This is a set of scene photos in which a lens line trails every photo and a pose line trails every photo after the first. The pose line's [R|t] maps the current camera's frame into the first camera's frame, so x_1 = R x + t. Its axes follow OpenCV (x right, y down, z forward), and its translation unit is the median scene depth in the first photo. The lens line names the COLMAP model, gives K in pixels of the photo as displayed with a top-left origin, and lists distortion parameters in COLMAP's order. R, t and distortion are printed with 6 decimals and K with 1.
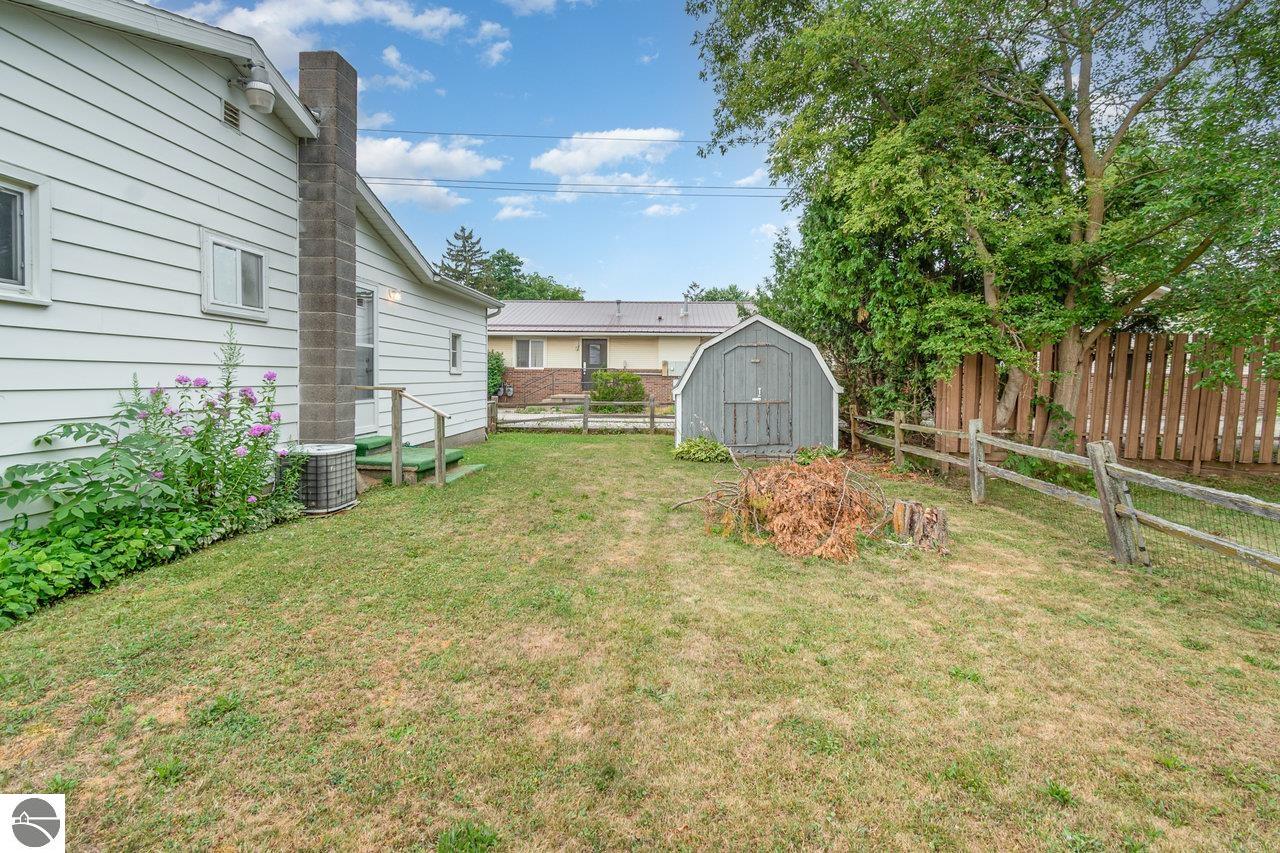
lens RADIAL K [[583.5, 0, 641.7], [0, 583.5, 392.7], [0, 0, 1]] dist [-0.018706, -0.000198]
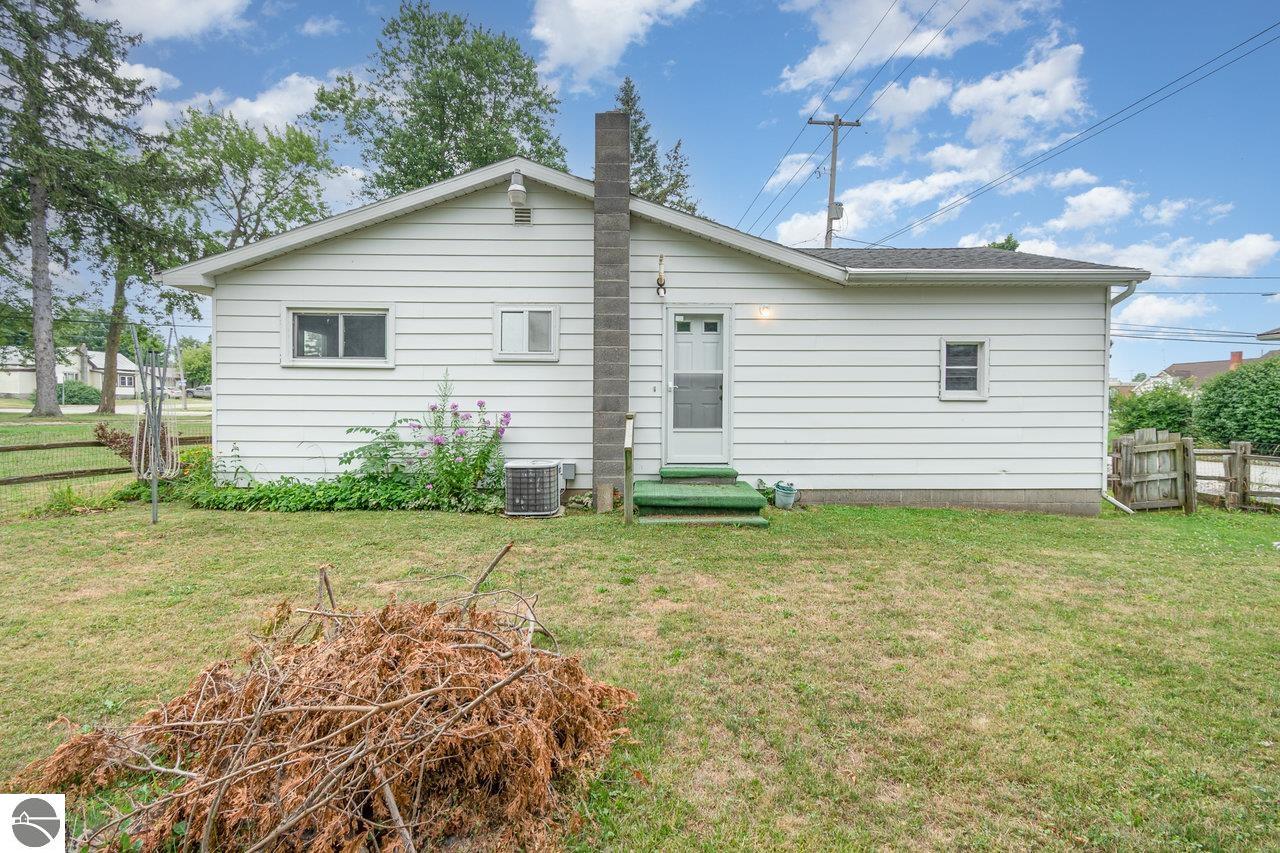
lens RADIAL K [[563.3, 0, 636.9], [0, 563.3, 403.6], [0, 0, 1]] dist [-0.023313, -0.000194]
pose [[0.046347, -0.013331, -0.998836, 0.521497], [-0.028308, 0.999492, -0.014653, -0.013973], [0.998524, 0.028954, 0.045946, 0.980346]]
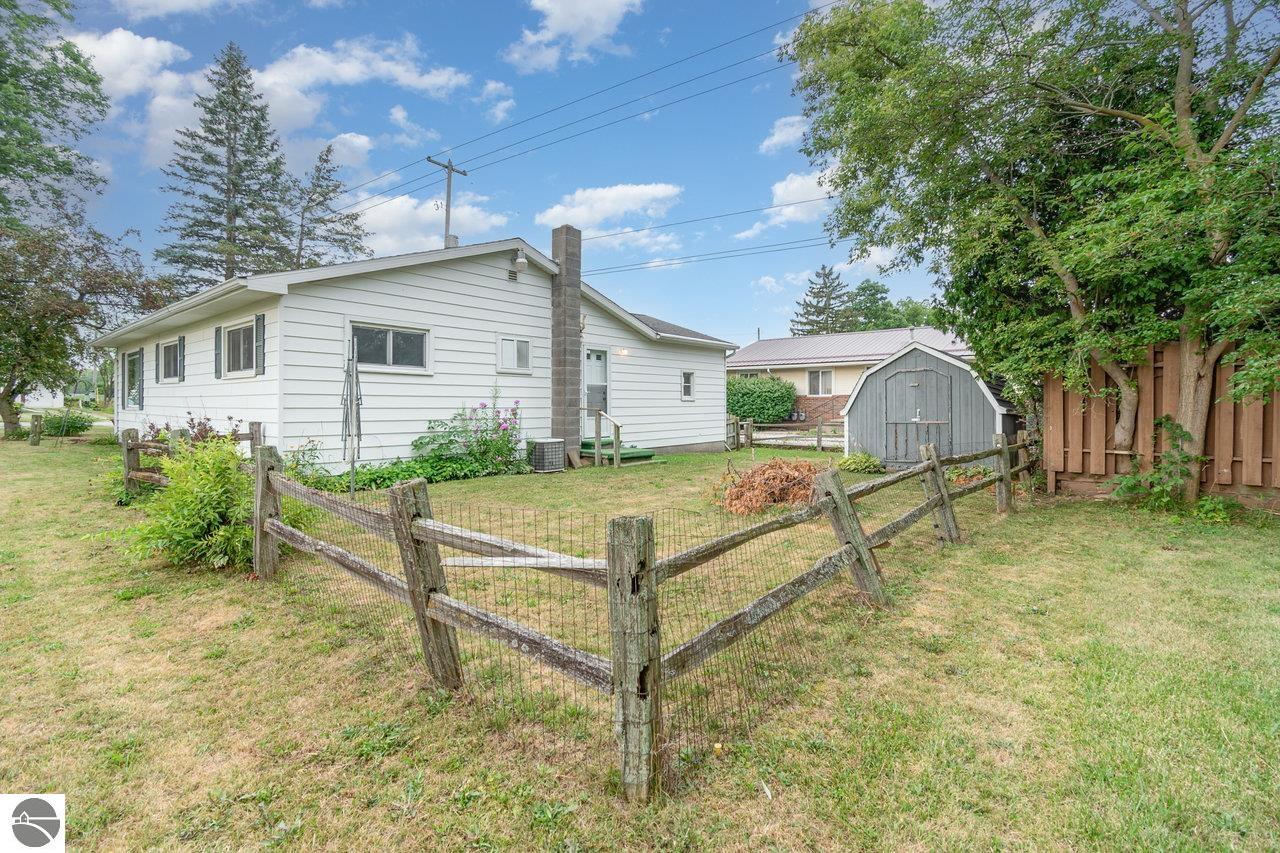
lens RADIAL K [[563.3, 0, 636.9], [0, 563.3, 403.6], [0, 0, 1]] dist [-0.023313, -0.000194]
pose [[0.784978, -0.012265, -0.619402, 0.698189], [-0.006611, 0.999581, -0.028171, 0.022546], [0.619489, 0.026208, 0.784568, -0.230628]]
